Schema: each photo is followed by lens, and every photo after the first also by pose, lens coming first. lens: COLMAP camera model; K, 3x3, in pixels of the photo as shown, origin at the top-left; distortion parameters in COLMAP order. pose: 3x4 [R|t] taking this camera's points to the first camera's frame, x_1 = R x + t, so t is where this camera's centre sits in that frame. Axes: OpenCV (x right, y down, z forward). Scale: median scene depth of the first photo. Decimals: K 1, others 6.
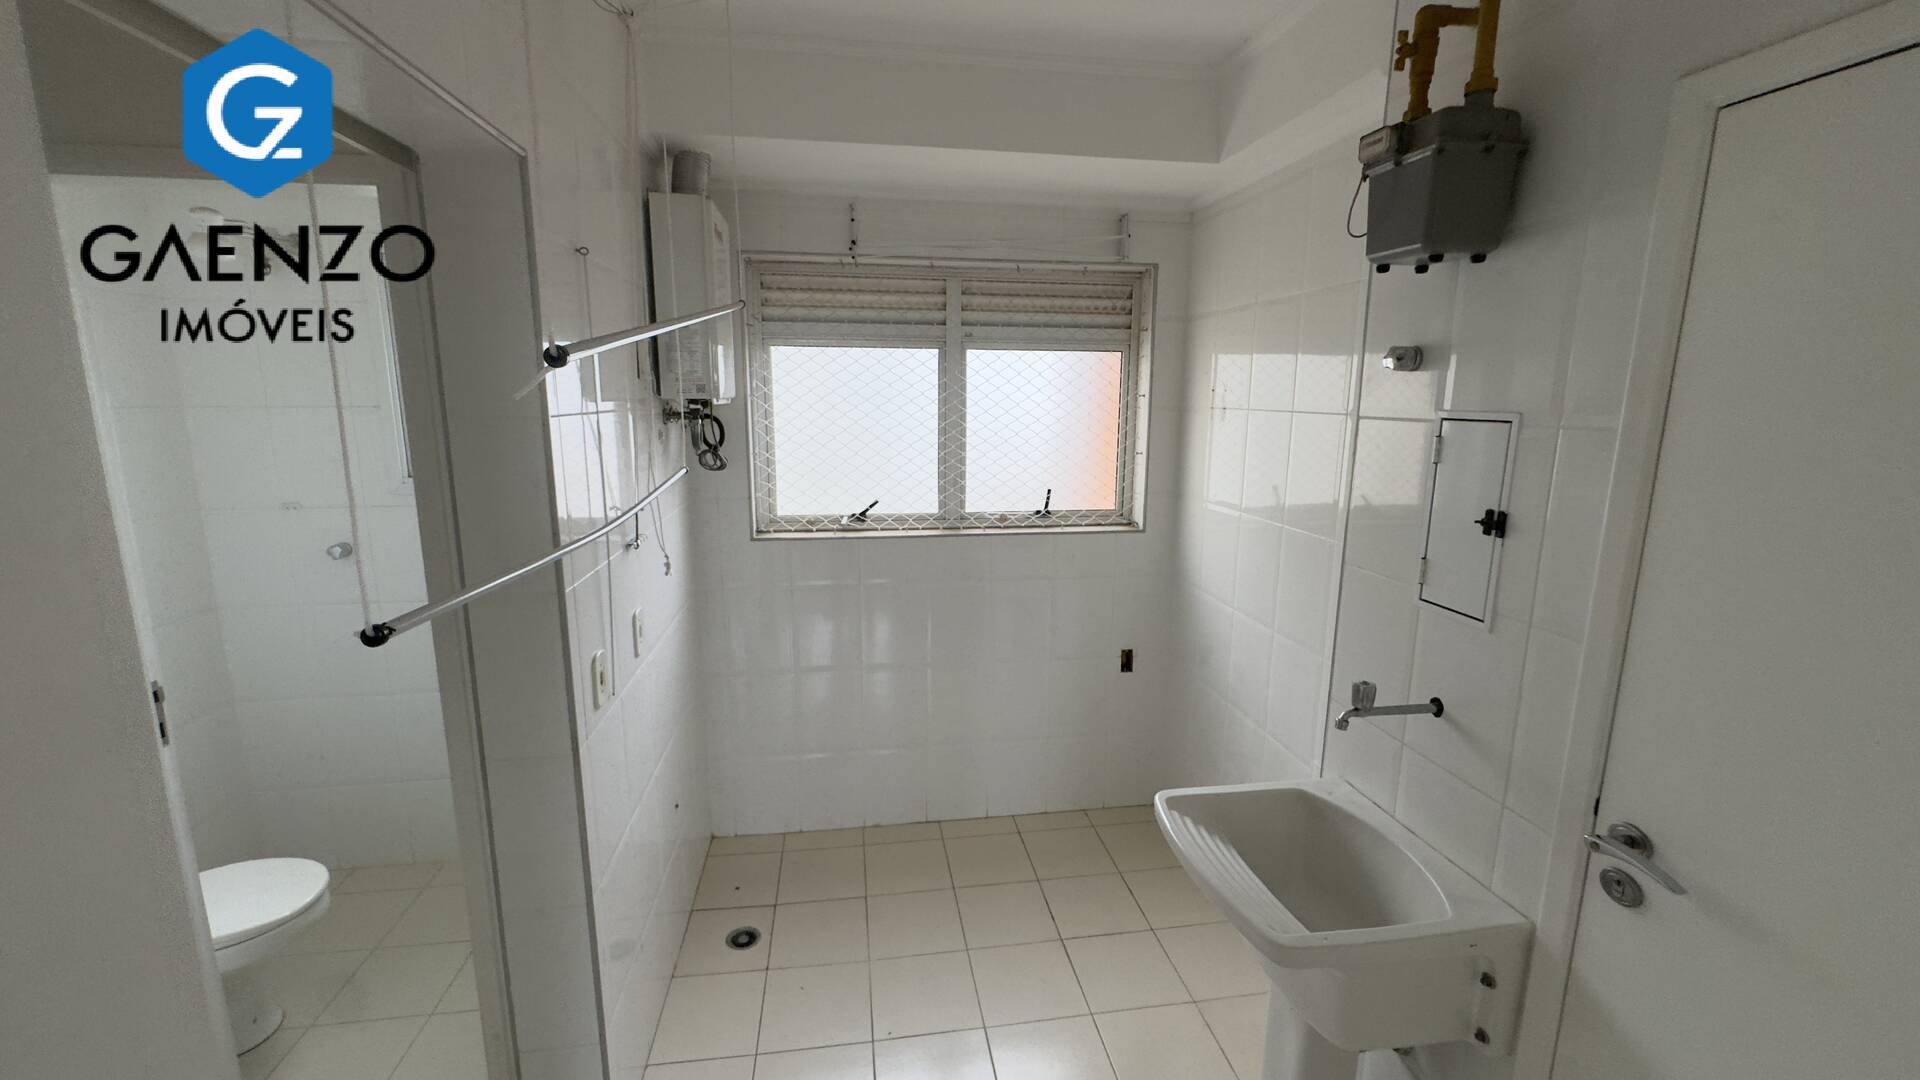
lens RADIAL K [[765.6, 0, 966.2], [0, 765.6, 528.5], [0, 0, 1]] dist [-0.004131, 0.000493]
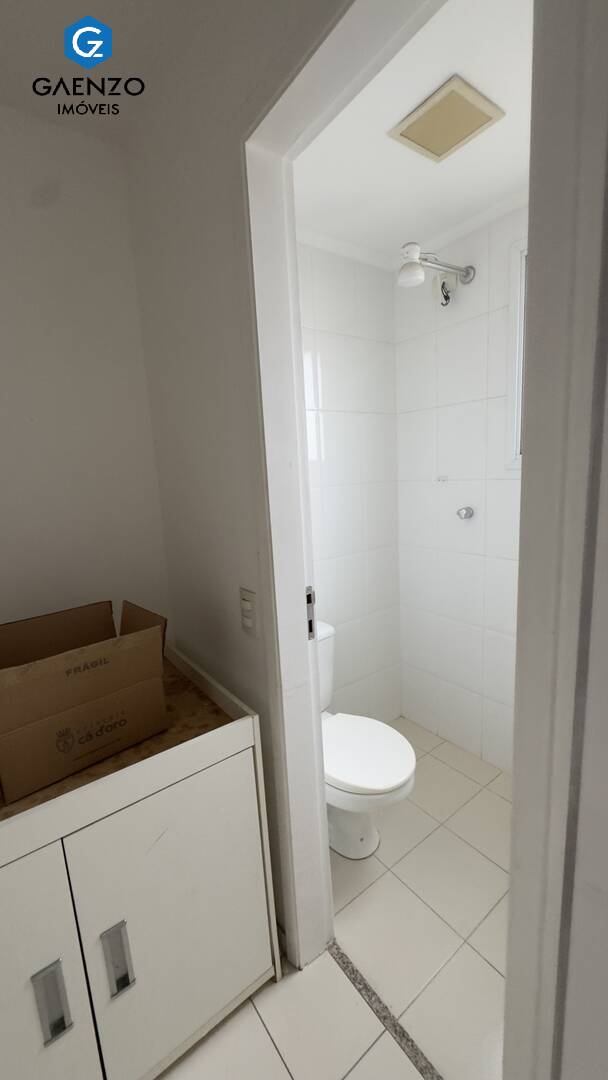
lens RADIAL K [[430.6, 0, 308.8], [0, 430.6, 538.1], [0, 0, 1]] dist [-0.004131, 0.000493]
pose [[0.461778, 0.119043, -0.878971, -0.347347], [-0.103669, 0.991405, 0.079807, 0.050326], [0.880917, 0.054269, 0.470150, 0.503665]]
